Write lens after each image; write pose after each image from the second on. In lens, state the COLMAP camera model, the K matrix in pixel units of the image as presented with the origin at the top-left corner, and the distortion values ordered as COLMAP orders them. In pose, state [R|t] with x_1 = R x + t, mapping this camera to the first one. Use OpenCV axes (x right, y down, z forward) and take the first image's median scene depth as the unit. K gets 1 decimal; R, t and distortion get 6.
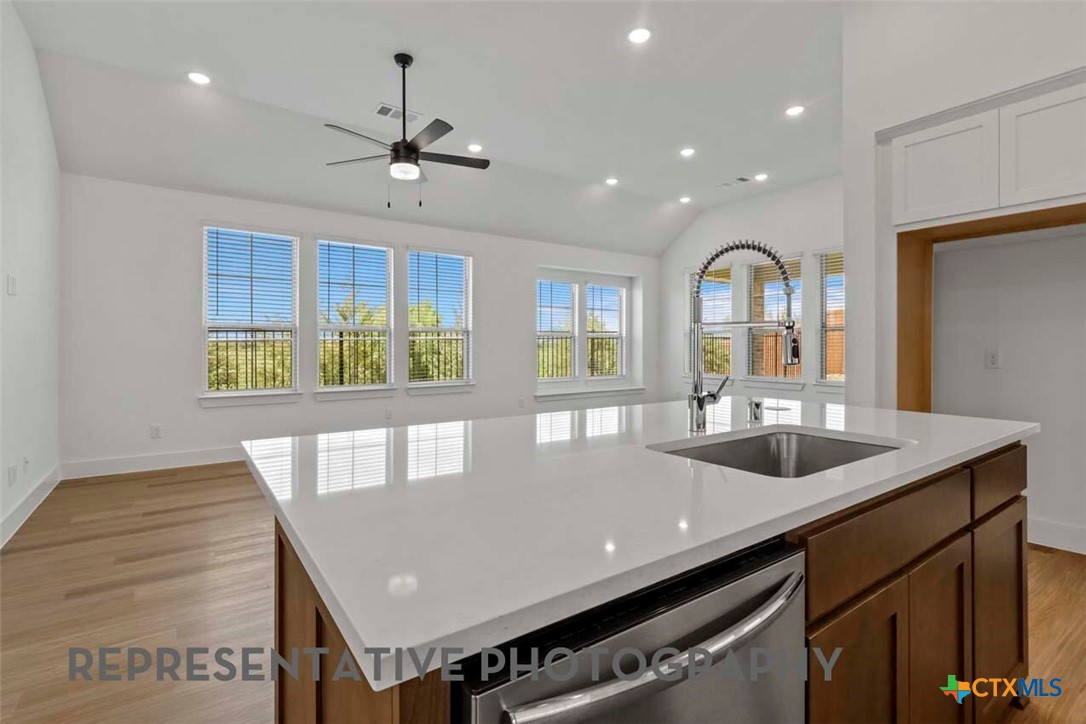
lens RADIAL K [[509.0, 0, 540.9], [0, 509.0, 351.1], [0, 0, 1]] dist [0.001420, 0.001010]
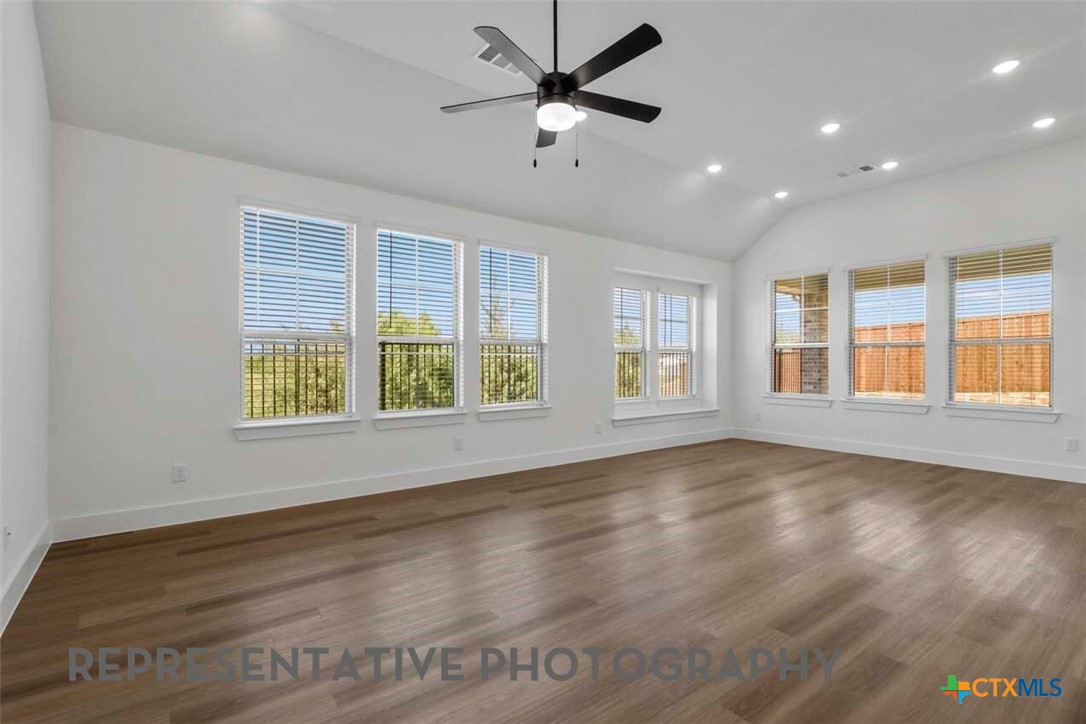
lens RADIAL K [[509.0, 0, 545.3], [0, 509.0, 368.5], [0, 0, 1]] dist [0.001420, 0.001010]
pose [[0.999302, 0.002361, 0.037276, -0.173213], [-0.002515, 0.999988, 0.004098, -0.002065], [-0.037266, -0.004189, 0.999297, 0.160272]]
